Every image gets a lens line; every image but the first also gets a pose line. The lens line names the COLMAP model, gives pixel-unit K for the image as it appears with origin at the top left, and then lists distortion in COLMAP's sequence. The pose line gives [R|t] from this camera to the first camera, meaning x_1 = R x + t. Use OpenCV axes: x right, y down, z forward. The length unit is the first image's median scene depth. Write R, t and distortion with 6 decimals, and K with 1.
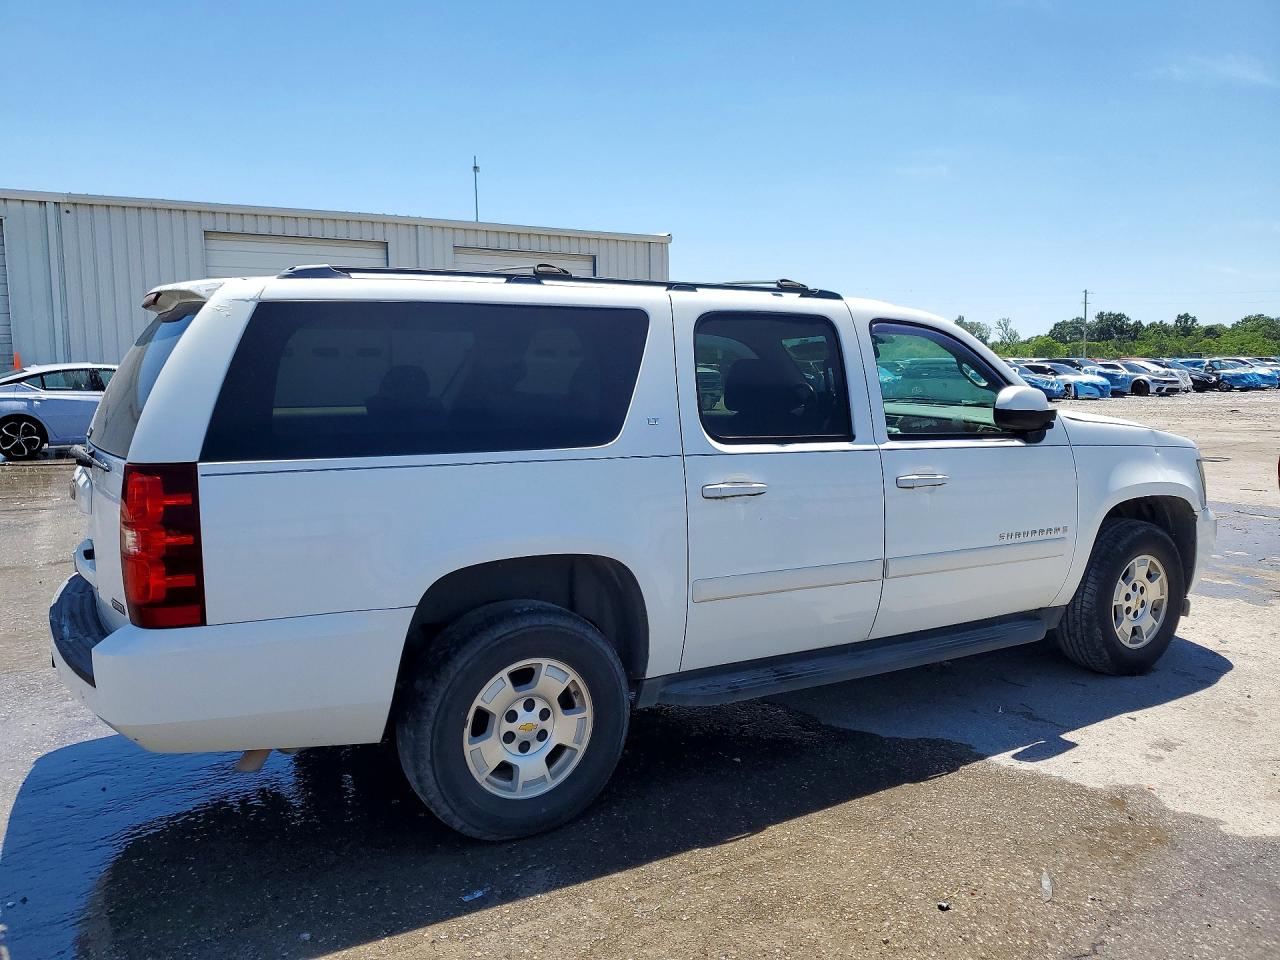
lens RADIAL K [[981.9, 0, 635.1], [0, 981.9, 475.3], [0, 0, 1]] dist [0.014286, 0.018125]
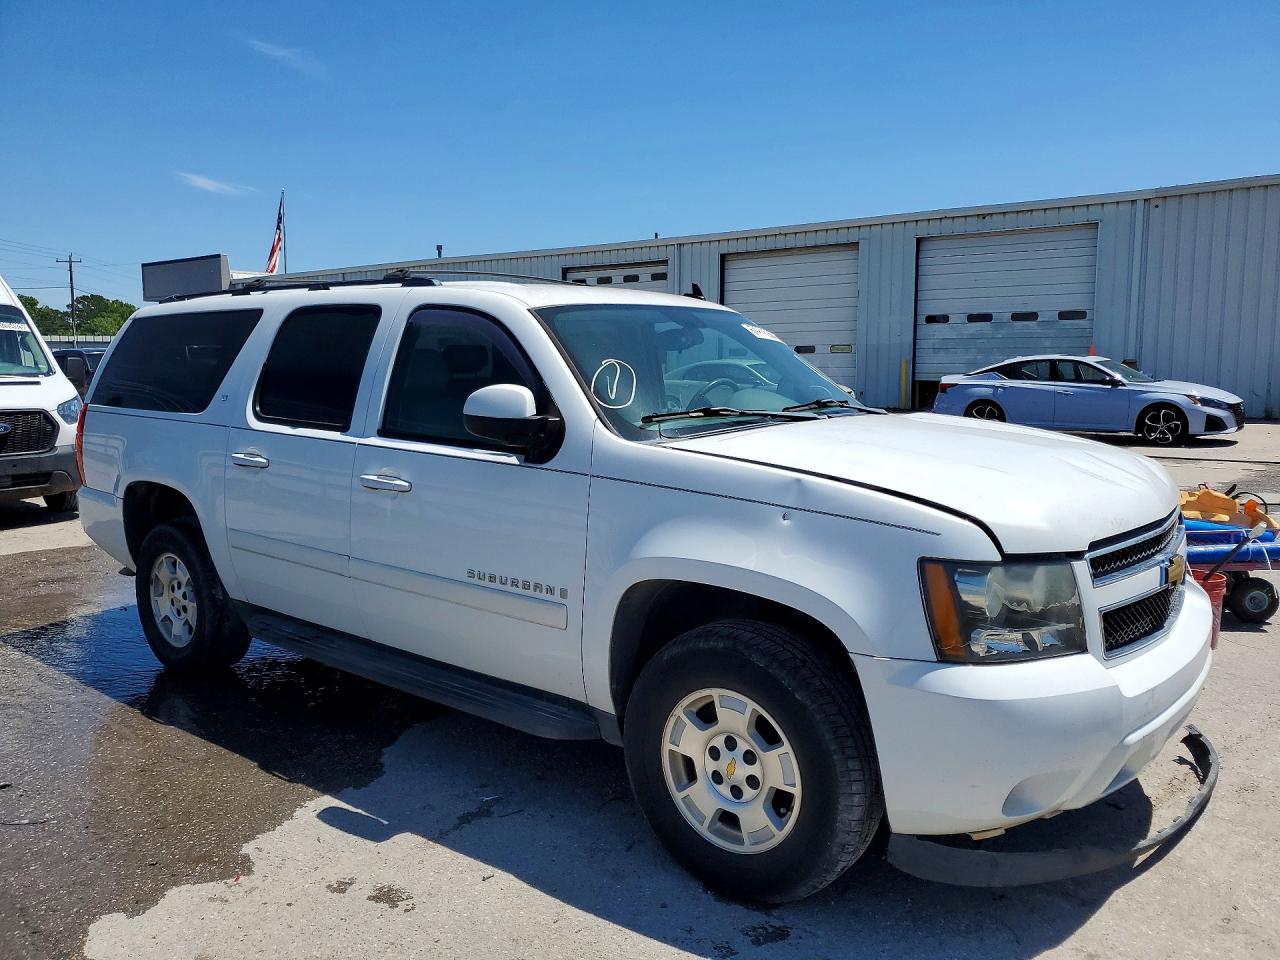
lens RADIAL K [[974.2, 0, 640.8], [0, 974.2, 476.8], [0, 0, 1]] dist [0.015399, 0.002656]
pose [[0.359884, 0.115464, -0.925825, 0.871414], [-0.104762, 0.991038, 0.082874, -0.071830], [0.927097, 0.067166, 0.368755, 0.640698]]
